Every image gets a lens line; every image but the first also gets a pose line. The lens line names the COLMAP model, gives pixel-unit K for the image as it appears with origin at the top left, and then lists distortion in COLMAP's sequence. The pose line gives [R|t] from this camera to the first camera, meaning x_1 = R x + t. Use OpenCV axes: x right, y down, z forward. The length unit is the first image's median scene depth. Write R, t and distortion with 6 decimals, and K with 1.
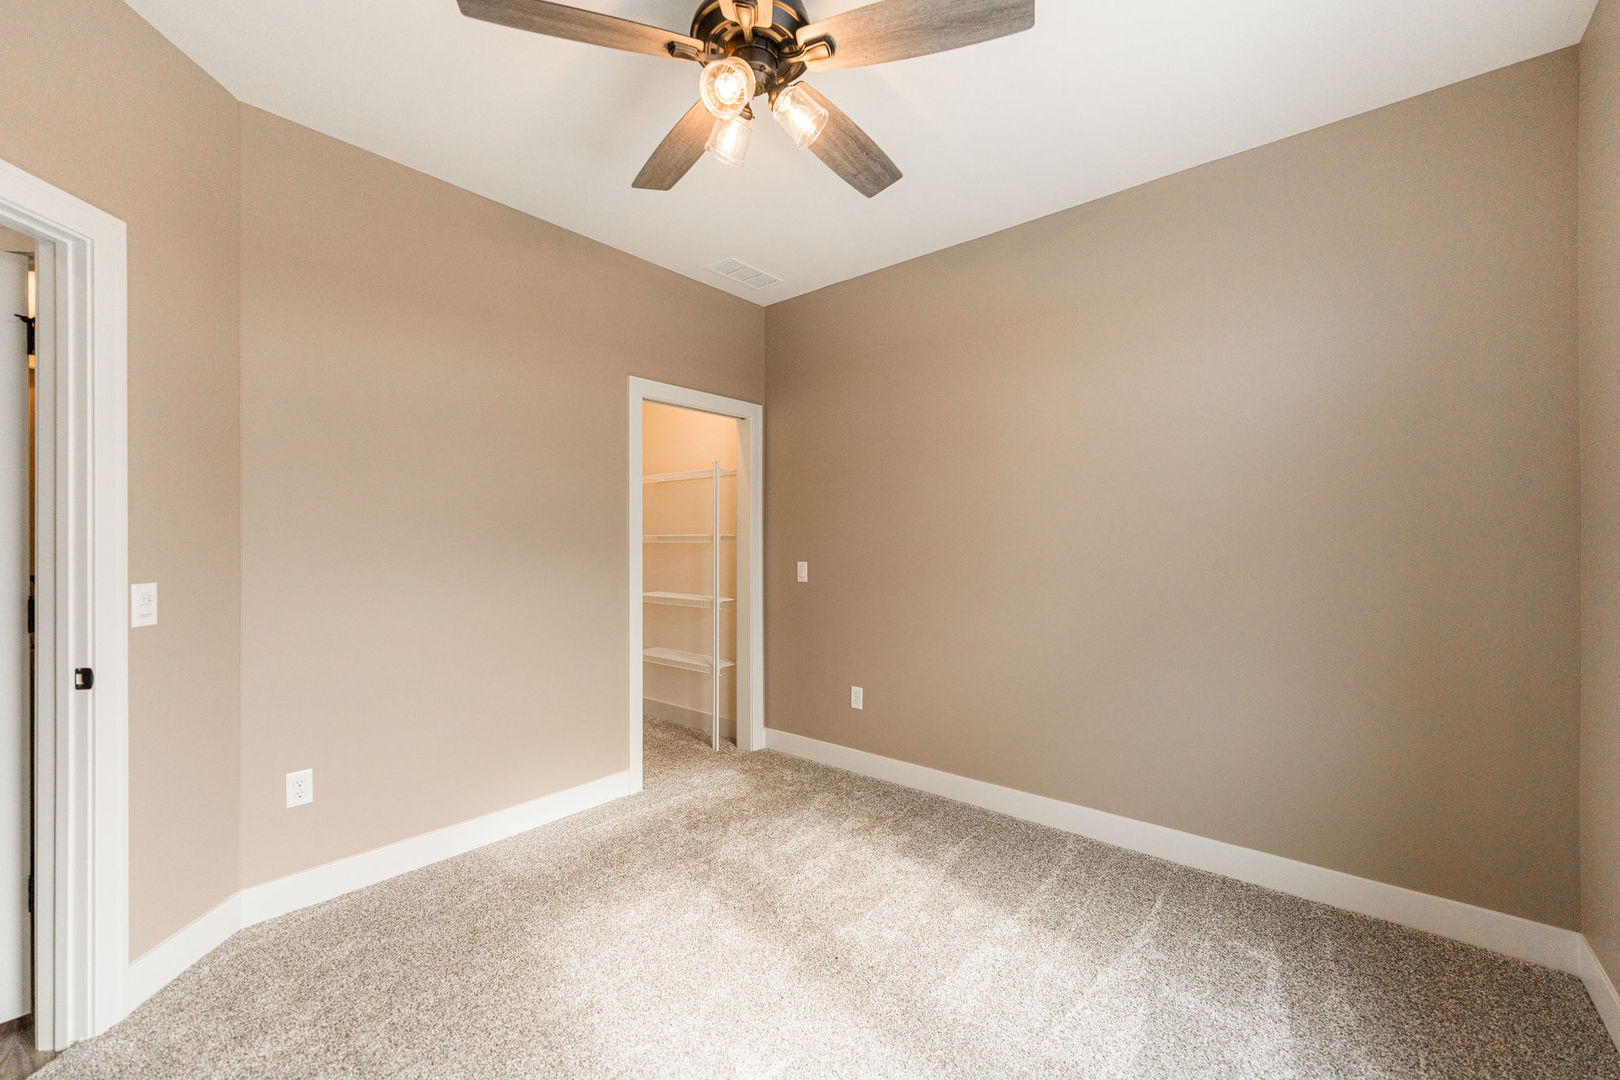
lens RADIAL K [[656.6, 0, 811.3], [0, 656.6, 540.1], [0, 0, 1]] dist [0.001320, 0.000022]
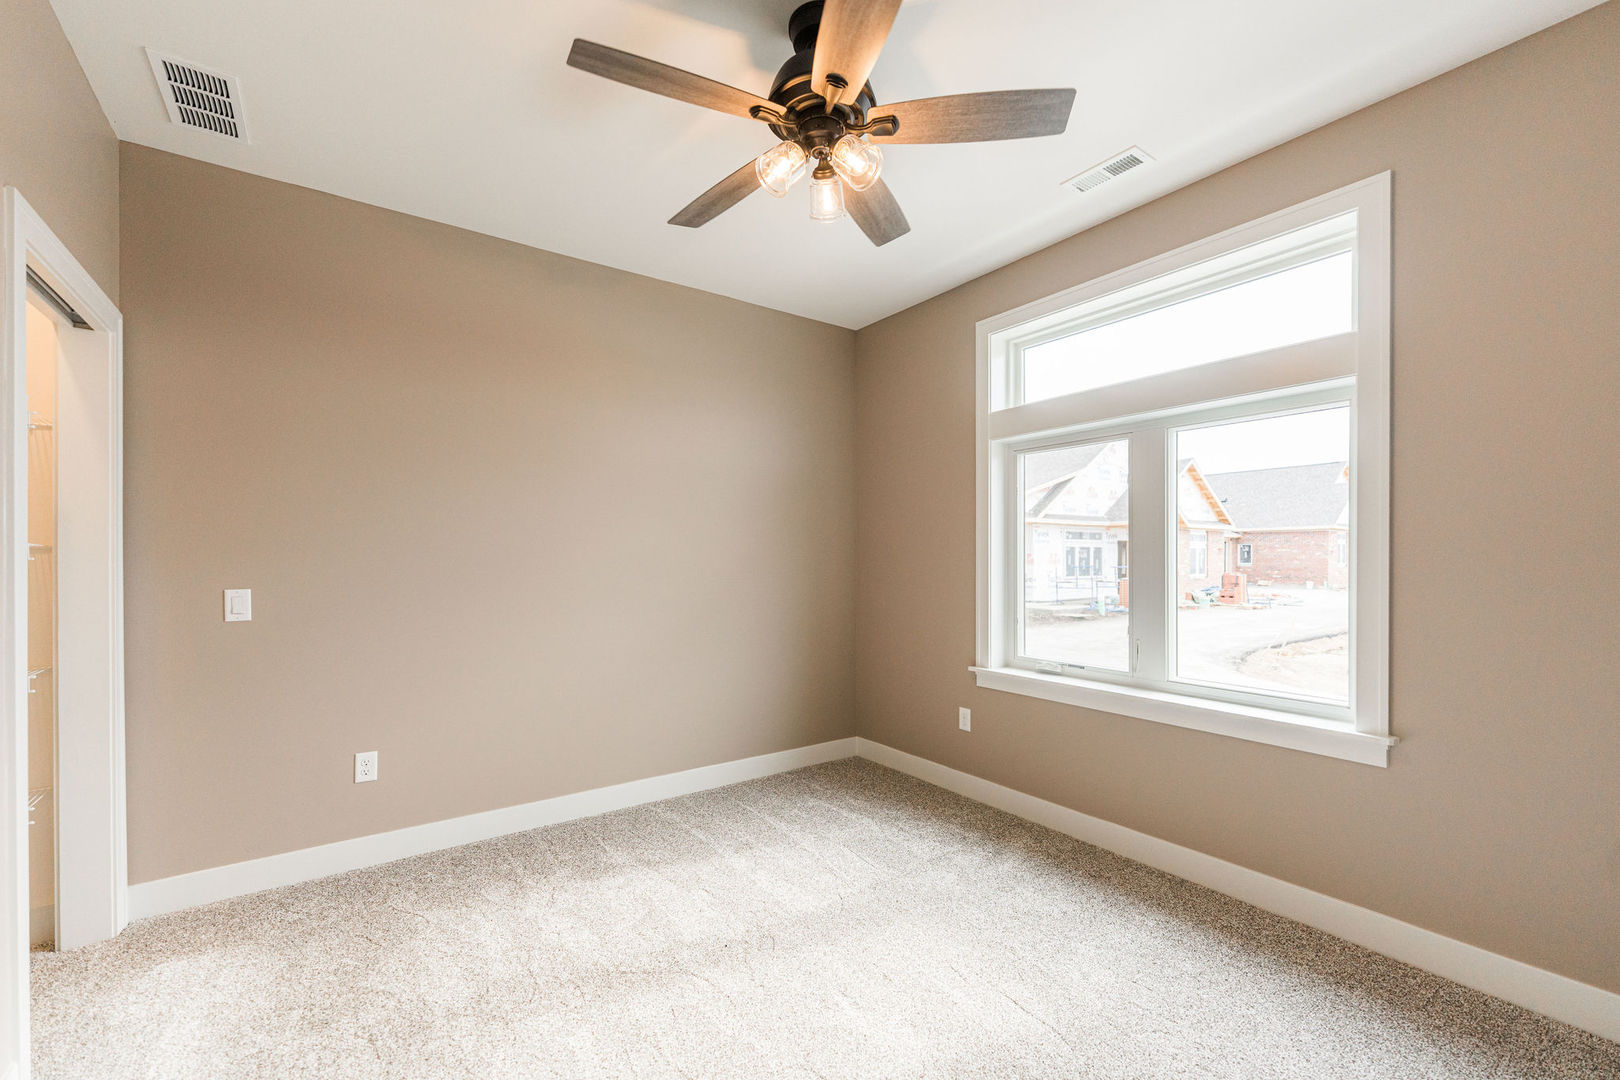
lens RADIAL K [[656.6, 0, 806.6], [0, 656.6, 549.0], [0, 0, 1]] dist [0.001320, 0.000022]
pose [[0.249038, 0.009721, 0.968445, -0.727283], [-0.006048, 0.999946, -0.008482, -0.005904], [-0.968475, -0.003744, 0.249084, 0.448022]]
